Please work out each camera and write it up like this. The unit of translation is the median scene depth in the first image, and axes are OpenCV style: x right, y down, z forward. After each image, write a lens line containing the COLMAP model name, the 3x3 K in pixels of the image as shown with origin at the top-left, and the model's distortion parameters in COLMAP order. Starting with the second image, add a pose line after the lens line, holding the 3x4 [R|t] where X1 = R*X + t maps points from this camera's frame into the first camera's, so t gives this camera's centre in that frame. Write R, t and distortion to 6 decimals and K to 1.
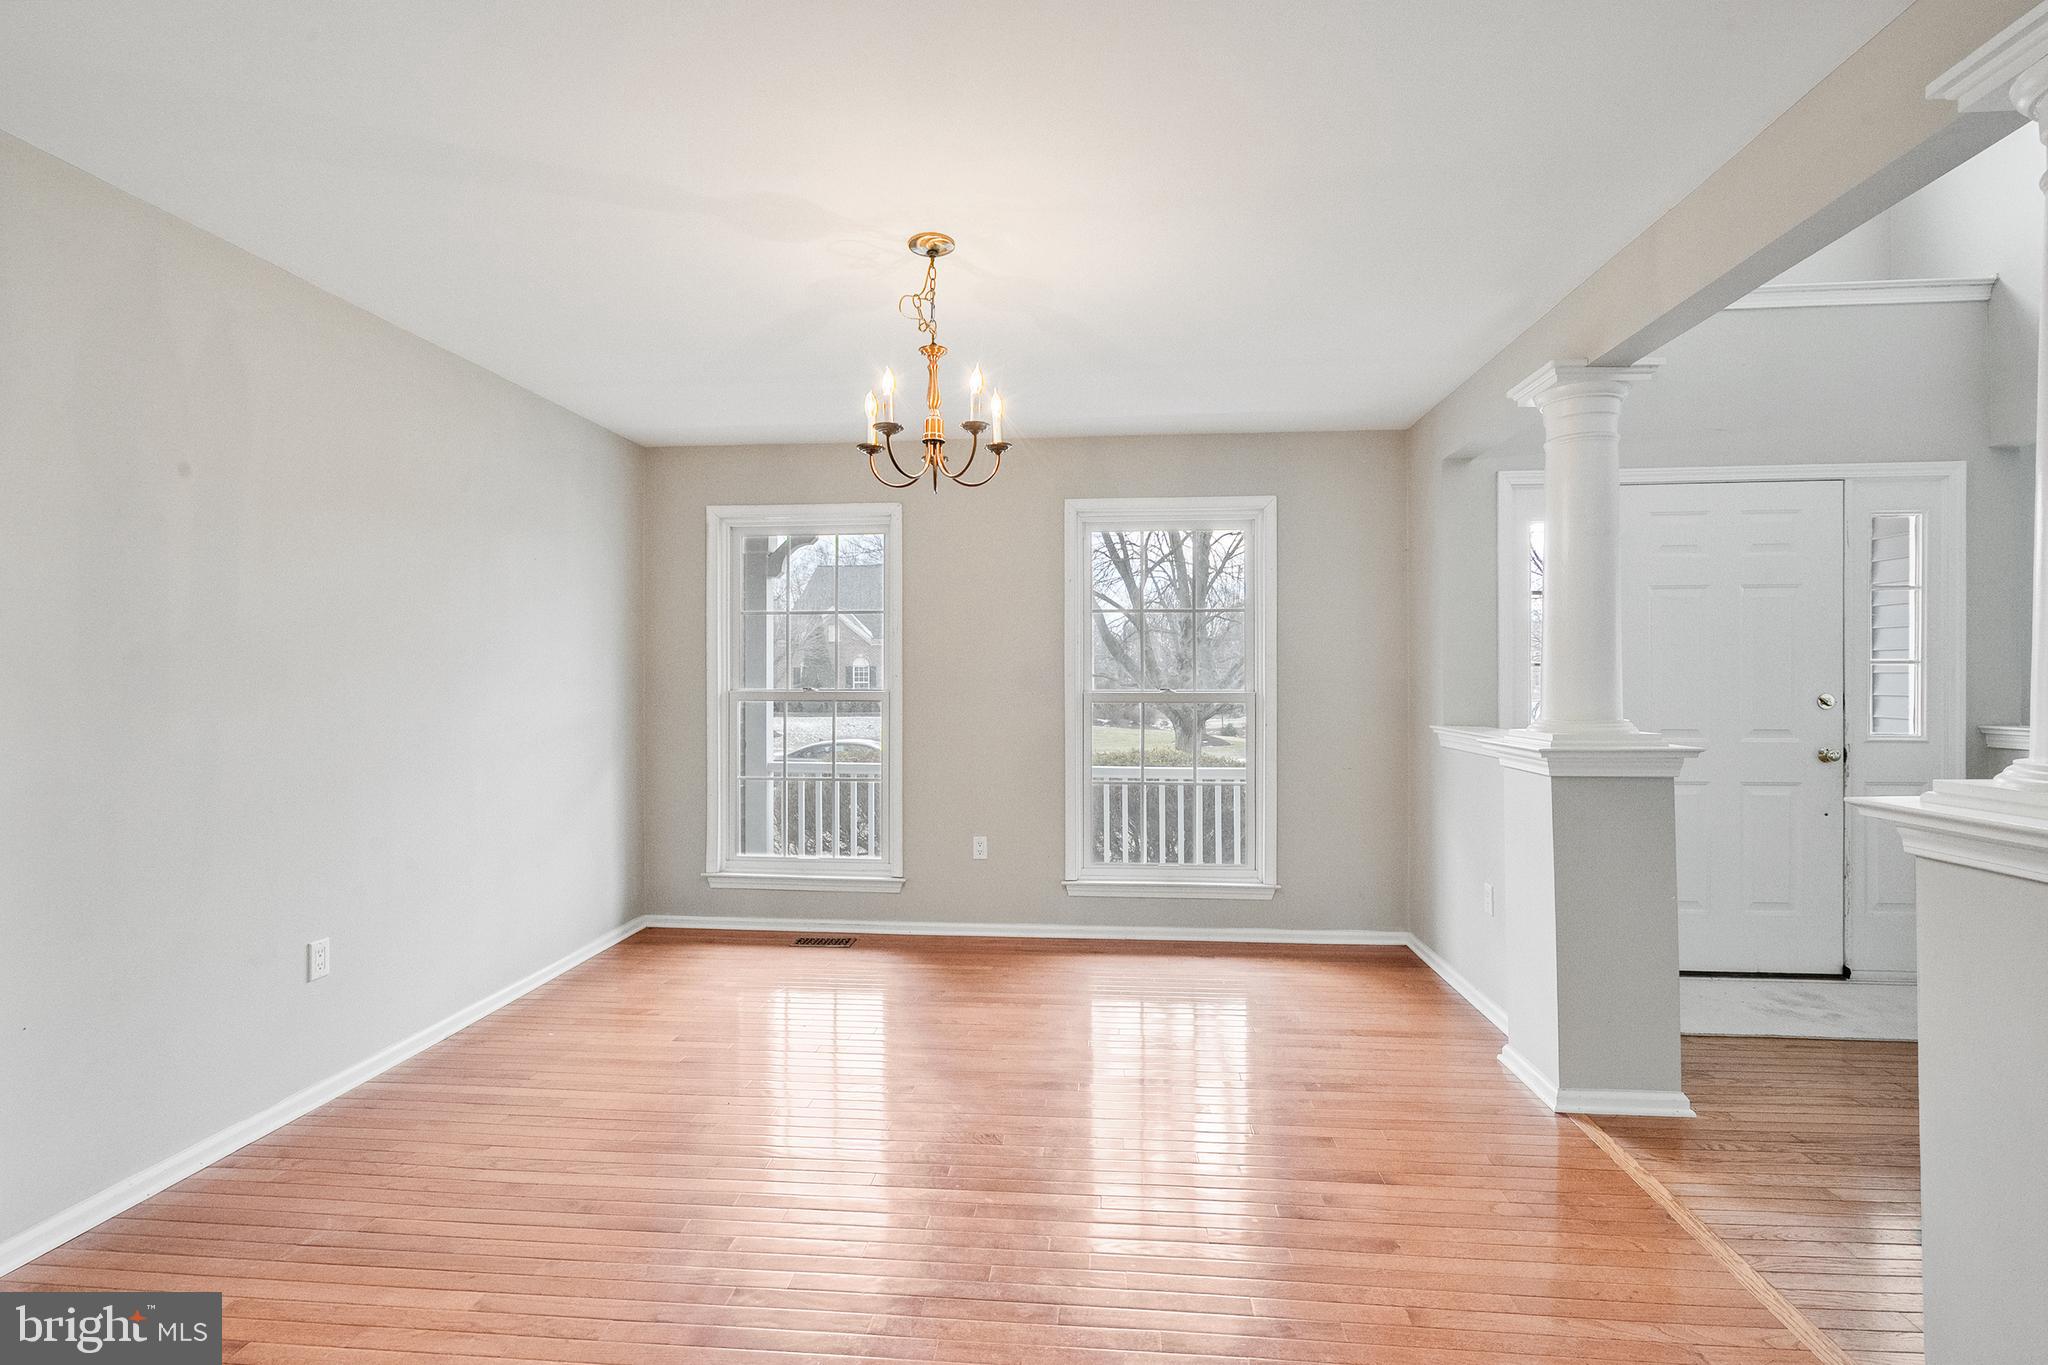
lens RADIAL K [[927.1, 0, 1024.0], [0, 927.1, 682.5], [0, 0, 1]] dist [-0.003024, 0.000120]
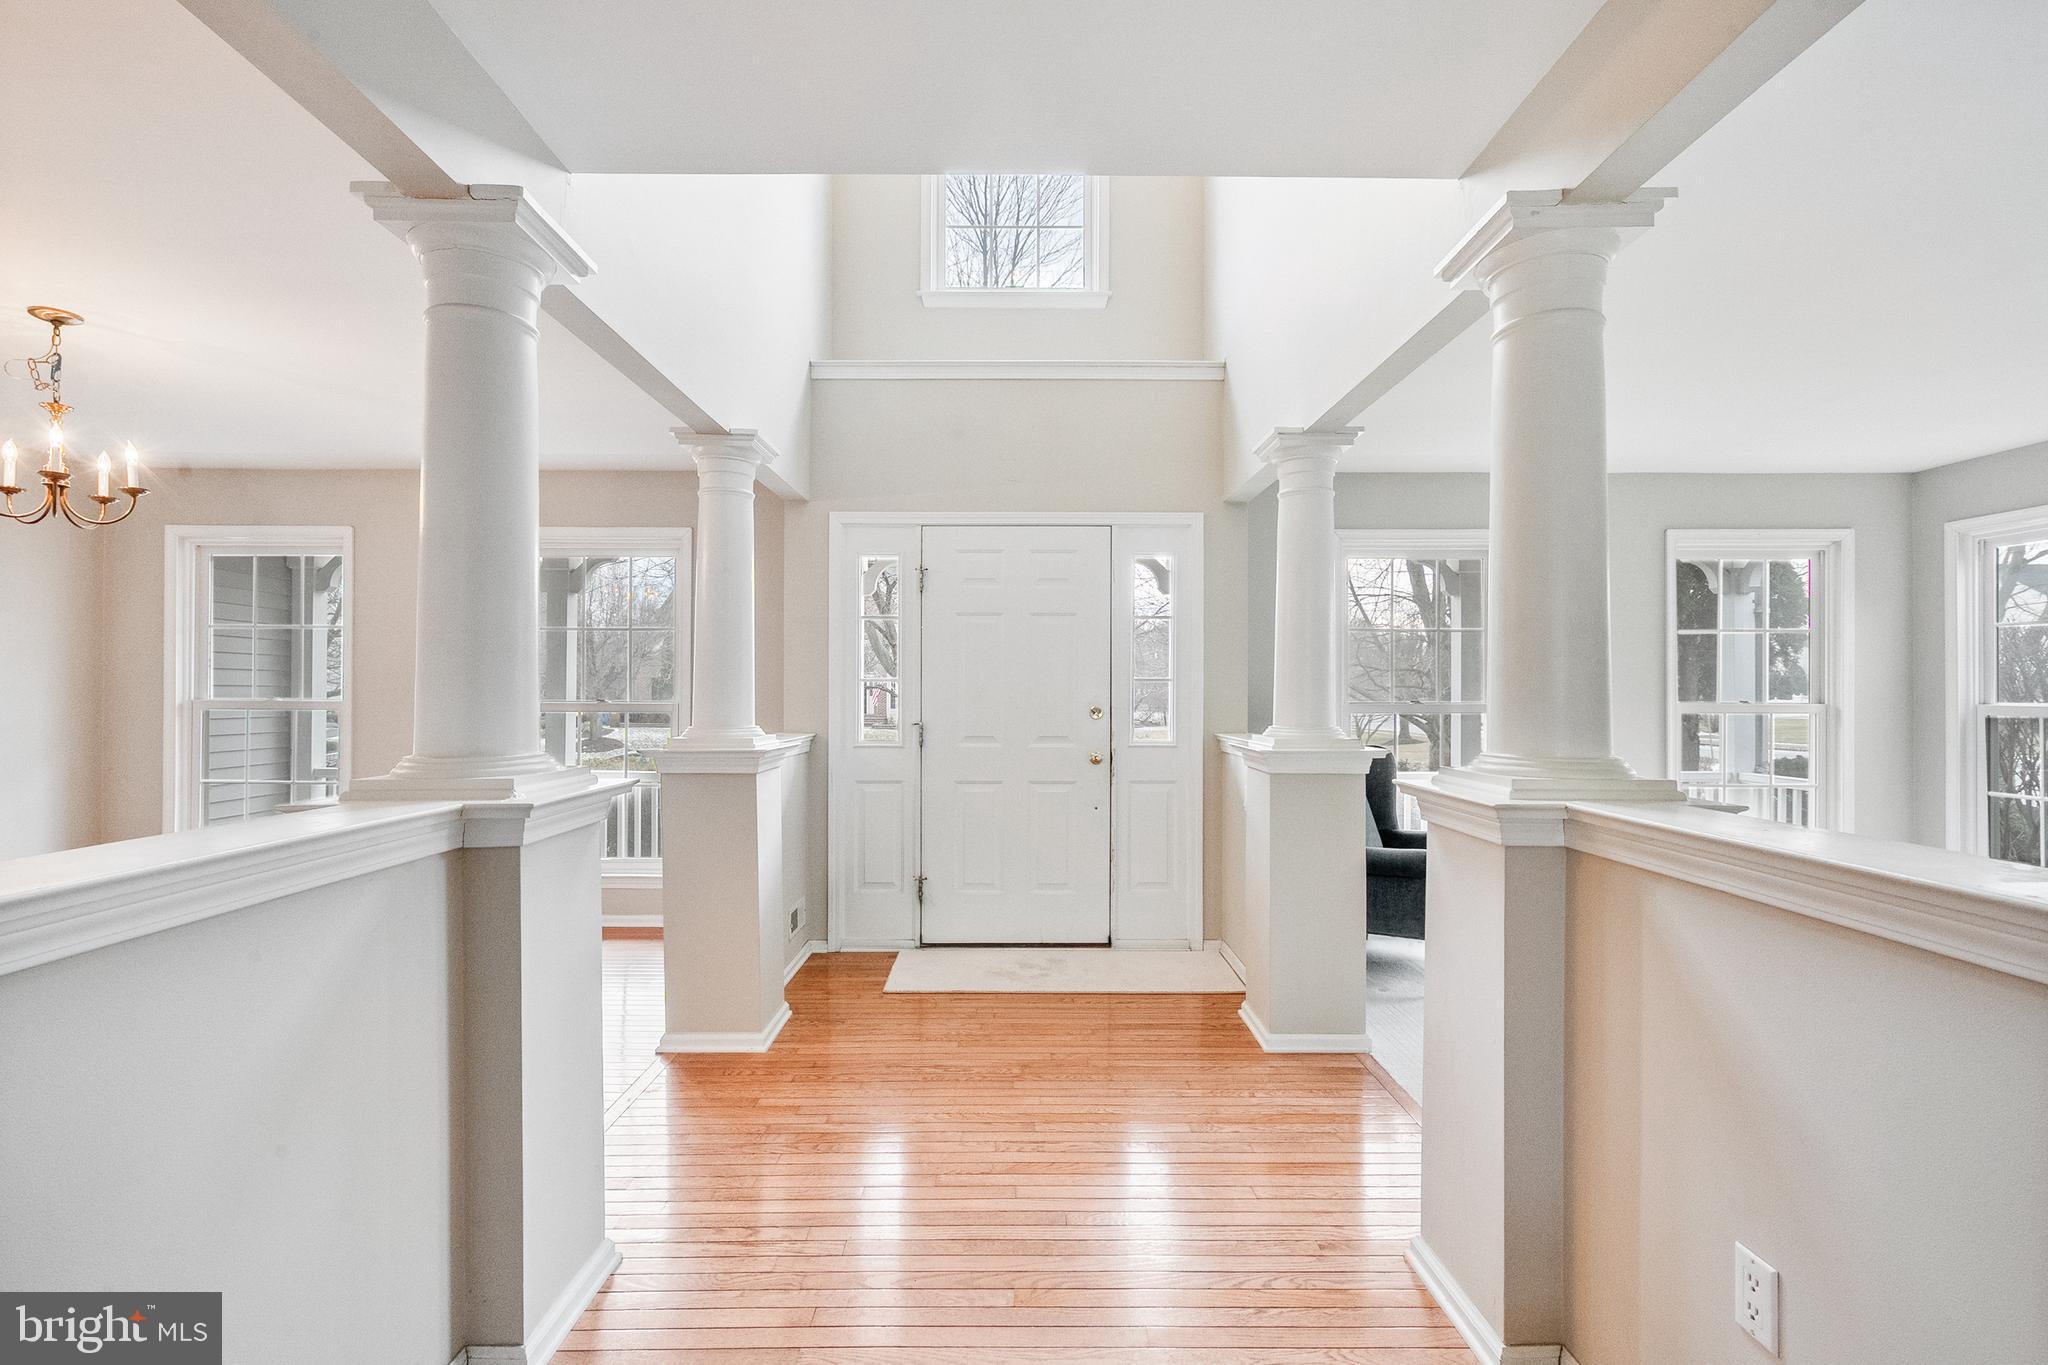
lens RADIAL K [[927.1, 0, 1024.0], [0, 927.1, 682.5], [0, 0, 1]] dist [-0.003024, 0.000120]
pose [[0.996113, 0.007303, 0.087777, 0.674813], [-0.006236, 0.999903, -0.012429, -0.002261], [-0.087859, 0.011834, 0.996063, -0.175522]]
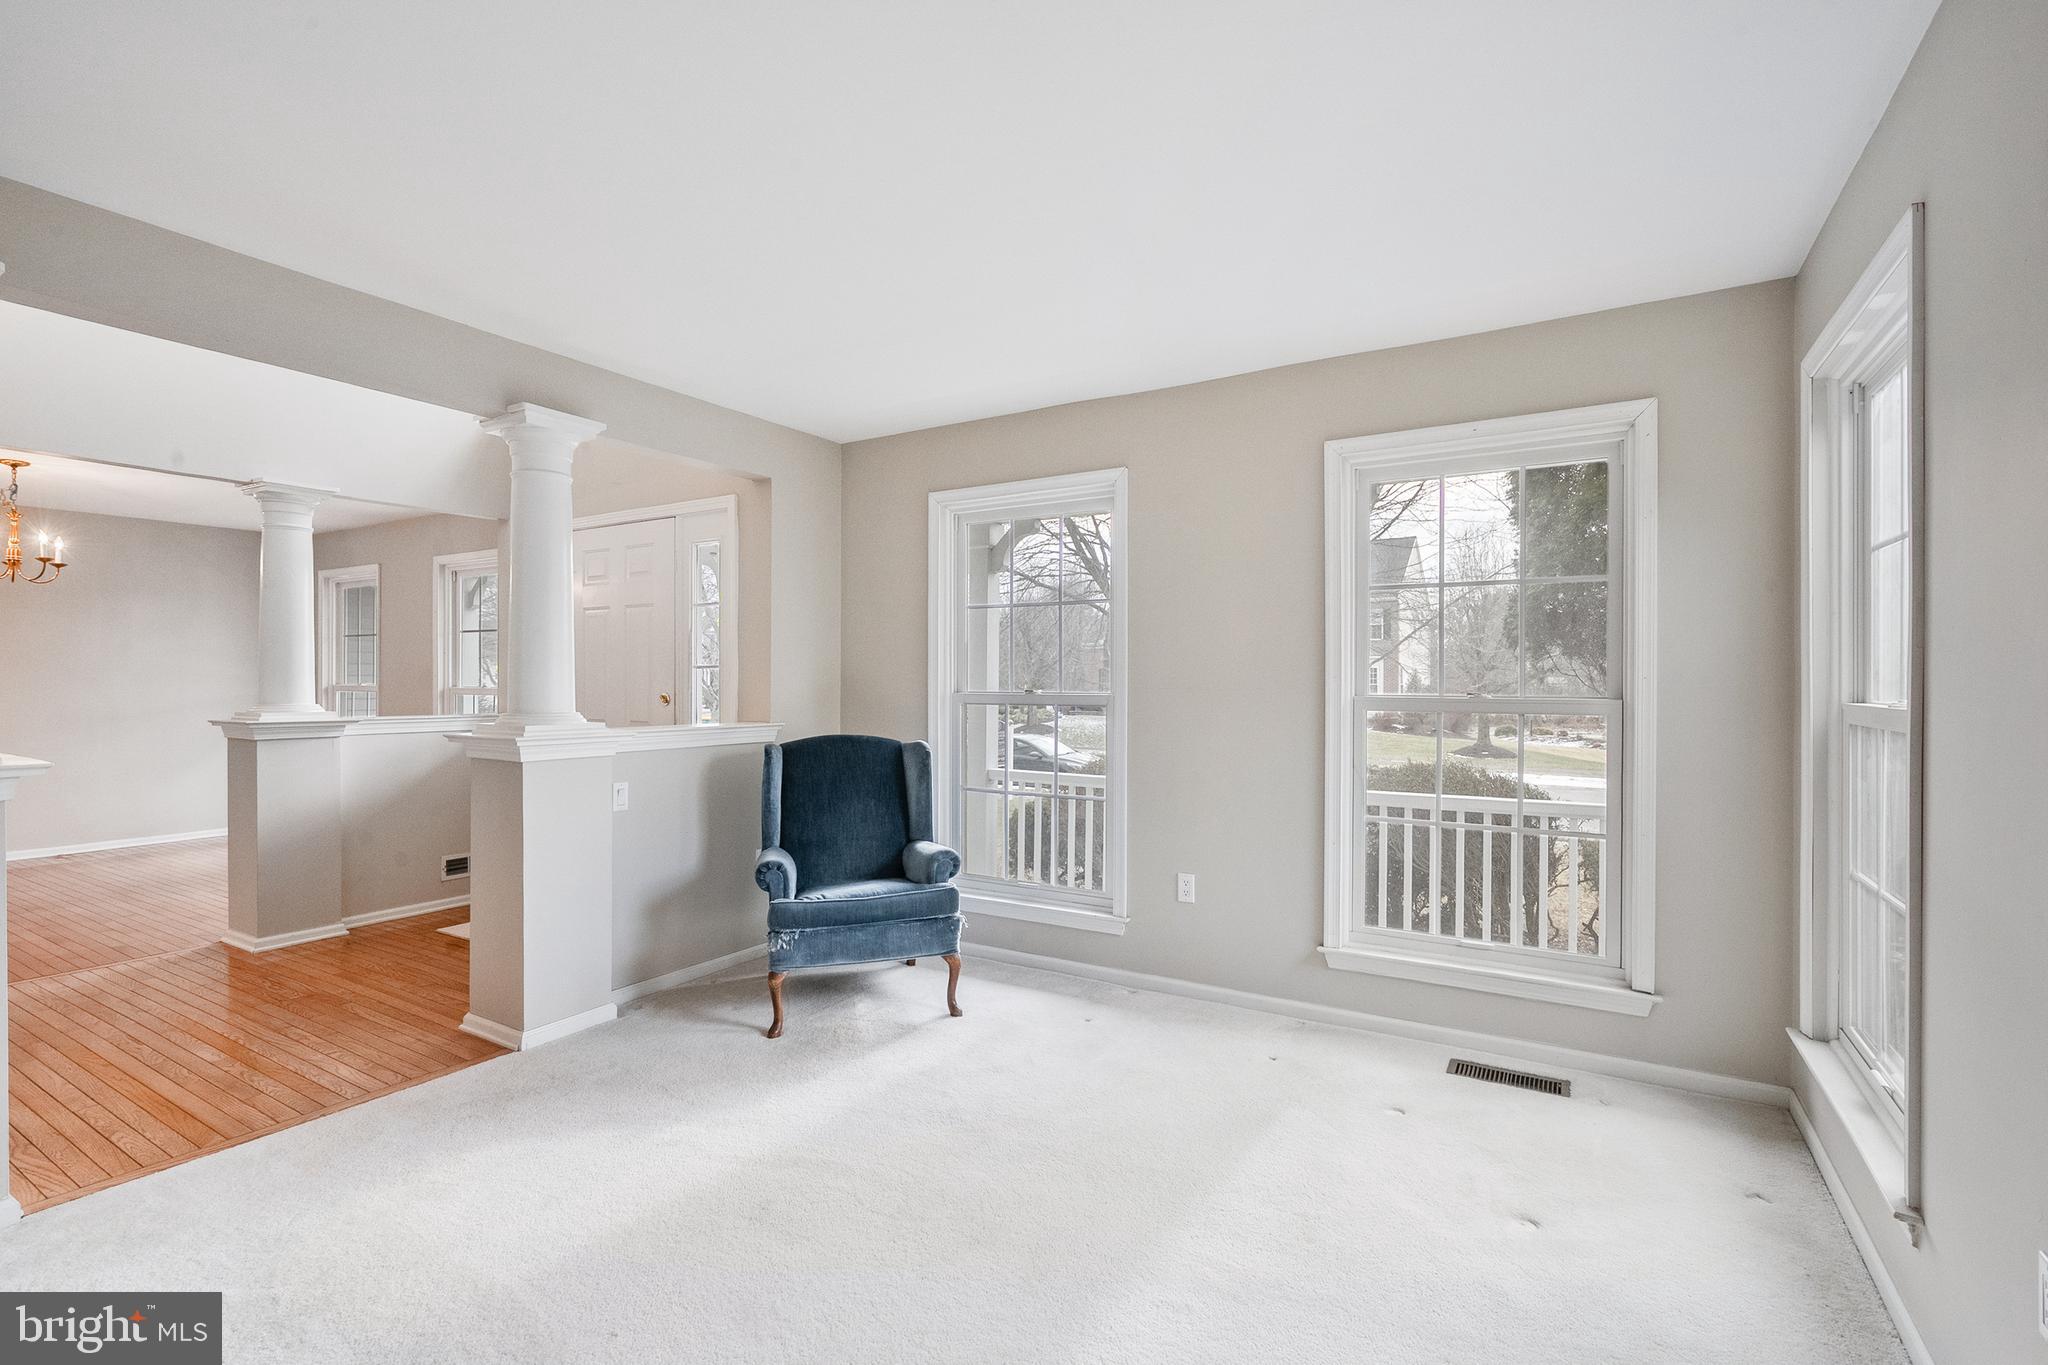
lens RADIAL K [[927.1, 0, 1024.0], [0, 927.1, 682.5], [0, 0, 1]] dist [-0.003024, 0.000120]
pose [[0.894286, 0.007581, -0.447431, 1.822428], [-0.008213, 0.999966, 0.000526, -0.005546], [0.447420, 0.003204, 0.894318, 0.110391]]
